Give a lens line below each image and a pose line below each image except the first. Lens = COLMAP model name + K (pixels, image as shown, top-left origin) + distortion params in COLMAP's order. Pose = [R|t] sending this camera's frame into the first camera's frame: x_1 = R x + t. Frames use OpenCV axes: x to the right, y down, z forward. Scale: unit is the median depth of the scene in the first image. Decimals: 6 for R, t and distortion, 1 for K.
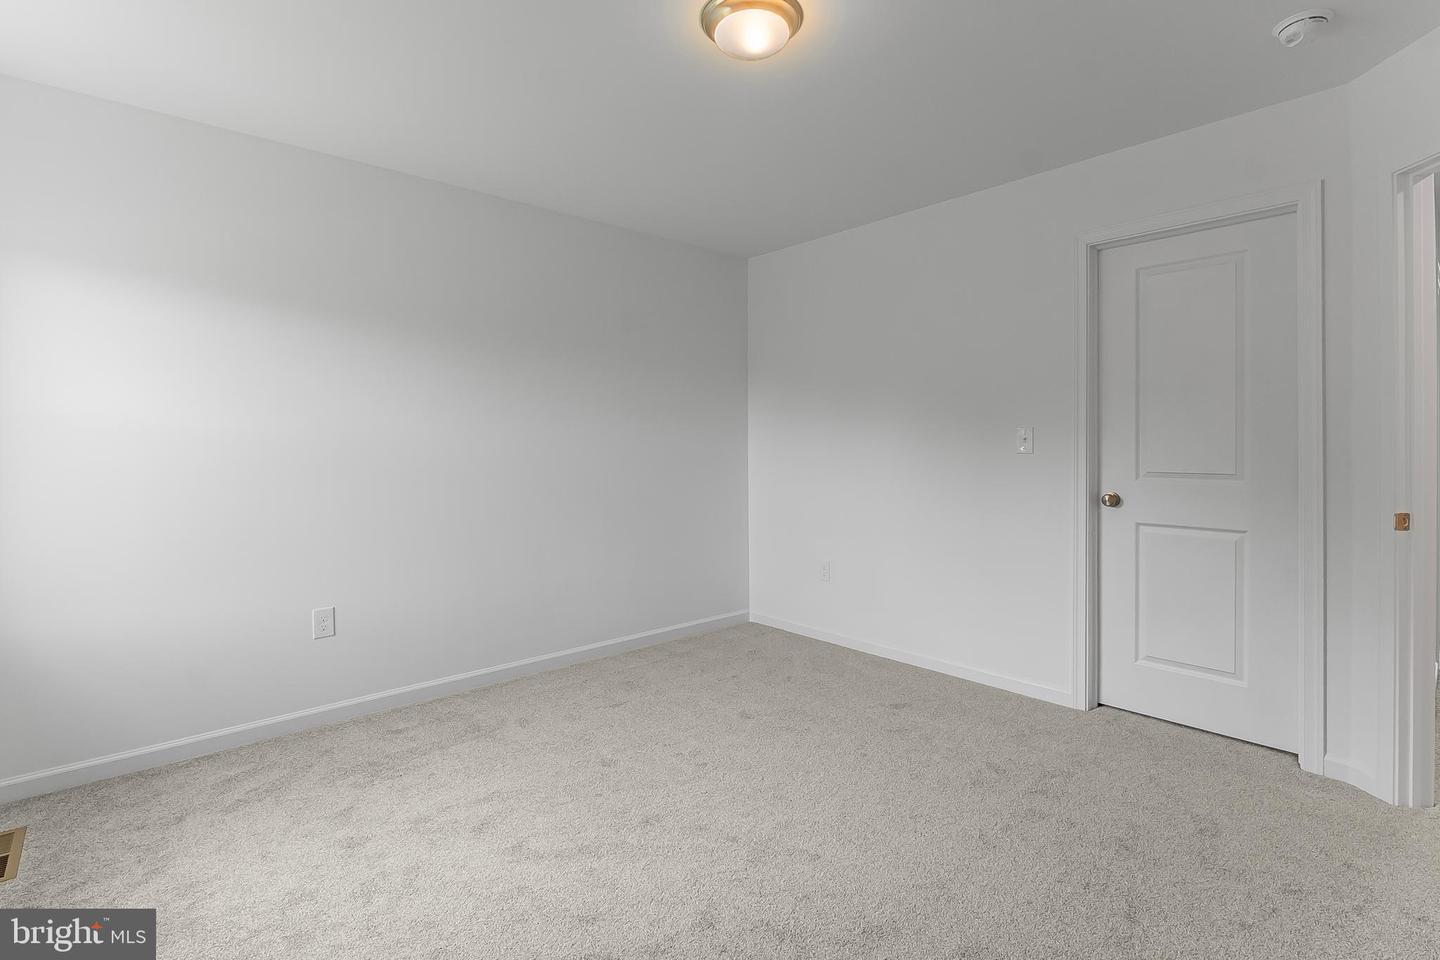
lens RADIAL K [[676.6, 0, 720.1], [0, 676.6, 449.2], [0, 0, 1]] dist [-0.000388, -0.000222]
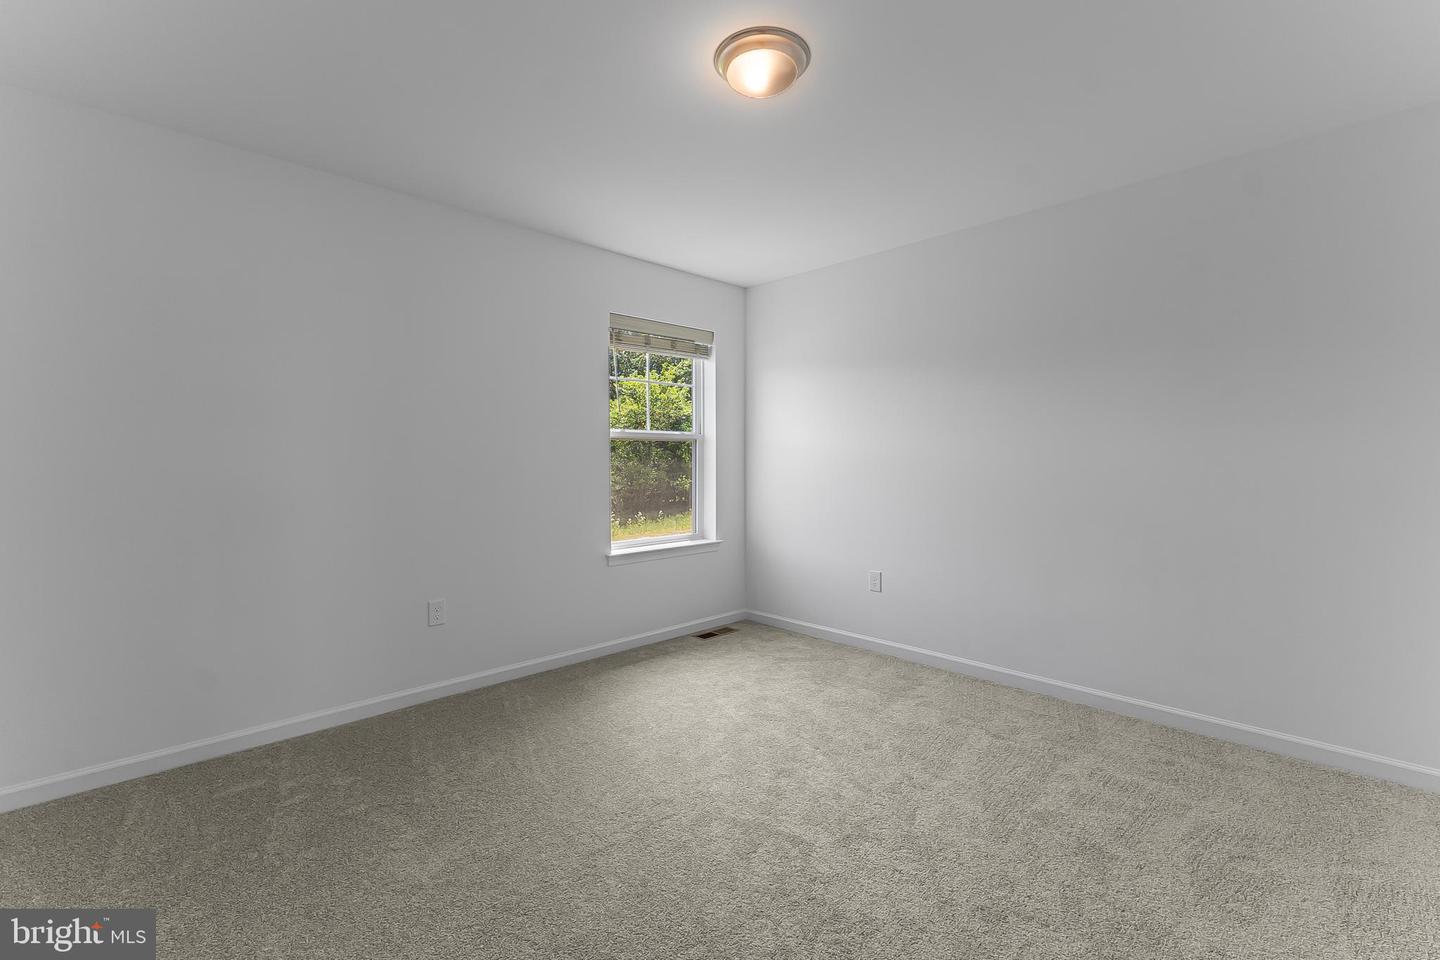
lens RADIAL K [[628.9, 0, 720.0], [0, 628.9, 480.0], [0, 0, 1]] dist [0.000025, -0.000014]
pose [[0.037998, 0.037376, -0.998579, 0.762675], [-0.002712, 0.999300, 0.037300, -0.006122], [0.999274, 0.001291, 0.038073, 0.653328]]
